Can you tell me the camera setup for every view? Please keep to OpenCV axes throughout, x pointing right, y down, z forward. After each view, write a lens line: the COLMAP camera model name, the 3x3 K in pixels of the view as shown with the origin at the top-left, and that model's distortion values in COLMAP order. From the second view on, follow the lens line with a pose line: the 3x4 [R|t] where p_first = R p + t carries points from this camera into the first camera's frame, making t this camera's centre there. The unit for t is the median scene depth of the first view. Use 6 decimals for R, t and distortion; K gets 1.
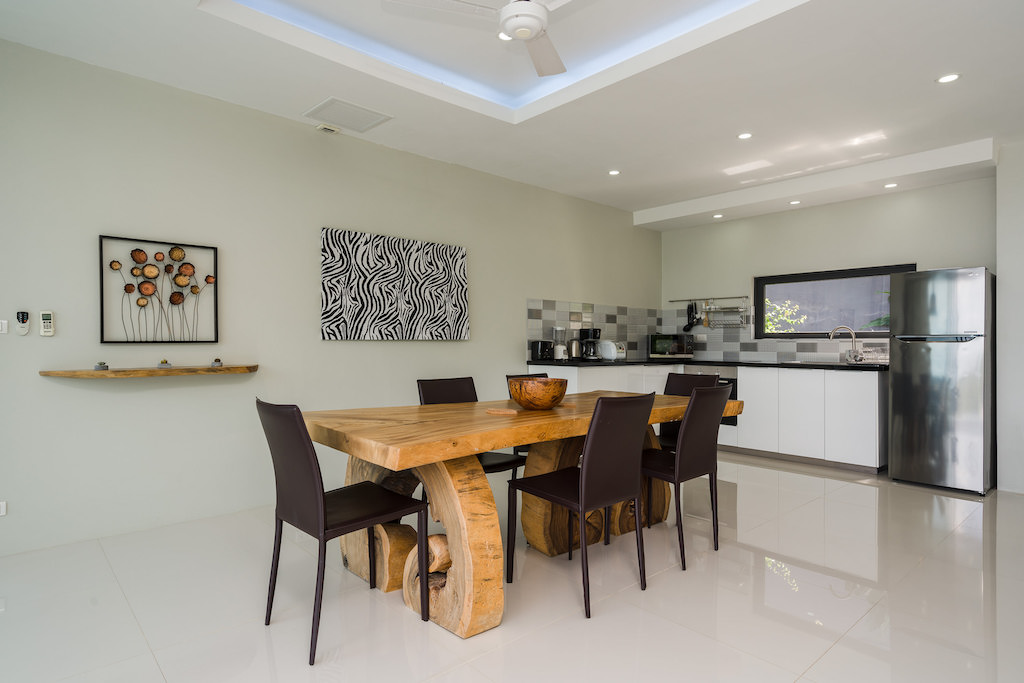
lens RADIAL K [[556.4, 0, 509.8], [0, 556.4, 346.7], [0, 0, 1]] dist [-0.000377, -0.000214]
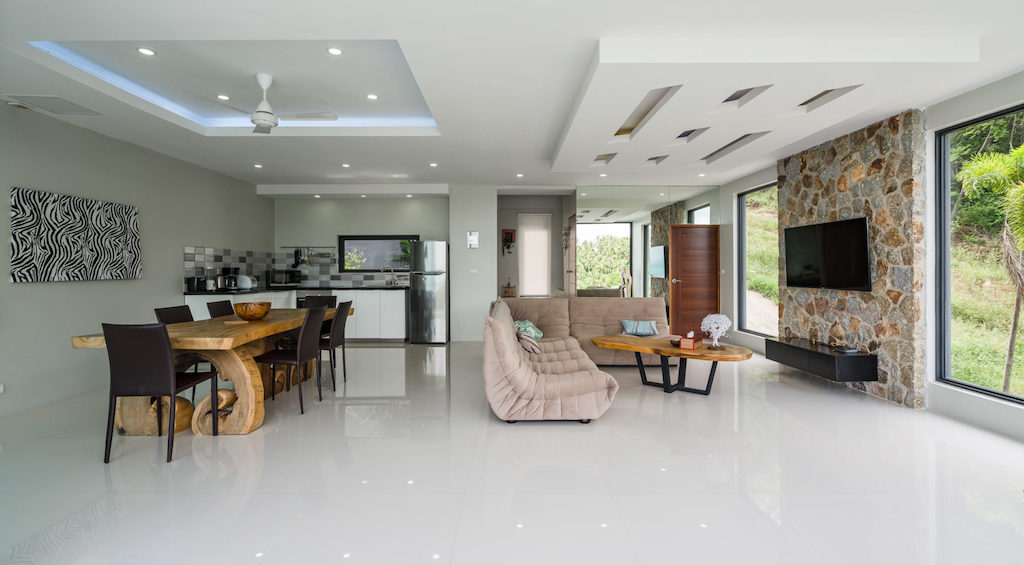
lens RADIAL K [[459.1, 0, 507.4], [0, 459.1, 265.2], [0, 0, 1]] dist [0.000009, -0.000019]
pose [[0.668301, -0.000491, 0.743891, -0.297918], [0.009451, 0.999925, -0.007831, -0.026197], [-0.743831, 0.012264, 0.668256, -0.352281]]
